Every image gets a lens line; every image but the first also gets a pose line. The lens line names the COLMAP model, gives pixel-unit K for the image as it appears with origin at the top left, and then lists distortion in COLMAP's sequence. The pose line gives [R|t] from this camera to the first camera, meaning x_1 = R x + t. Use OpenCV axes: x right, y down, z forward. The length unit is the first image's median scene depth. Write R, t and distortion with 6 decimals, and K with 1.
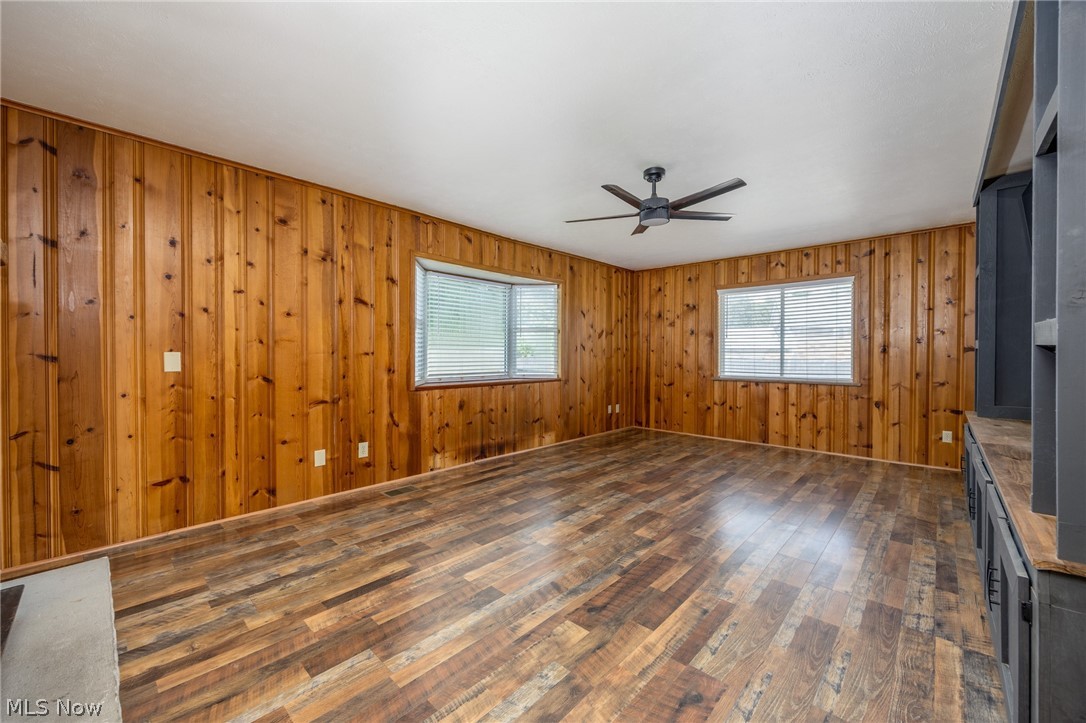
lens RADIAL K [[420.5, 0, 537.1], [0, 420.5, 358.2], [0, 0, 1]] dist [-0.001395, 0.000070]
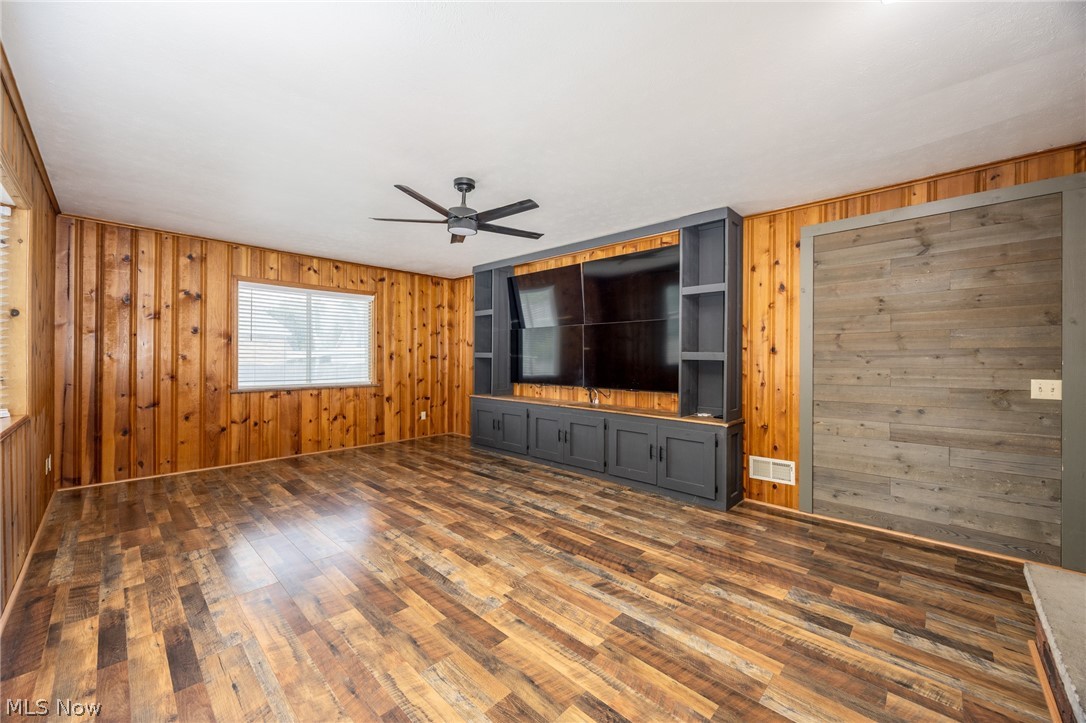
lens RADIAL K [[420.5, 0, 537.1], [0, 420.5, 358.2], [0, 0, 1]] dist [-0.001395, 0.000070]
pose [[0.013628, -0.000180, 0.999907, -0.656563], [0.006088, 0.999981, 0.000097, -0.018405], [-0.999889, 0.006086, 0.013629, 0.738167]]
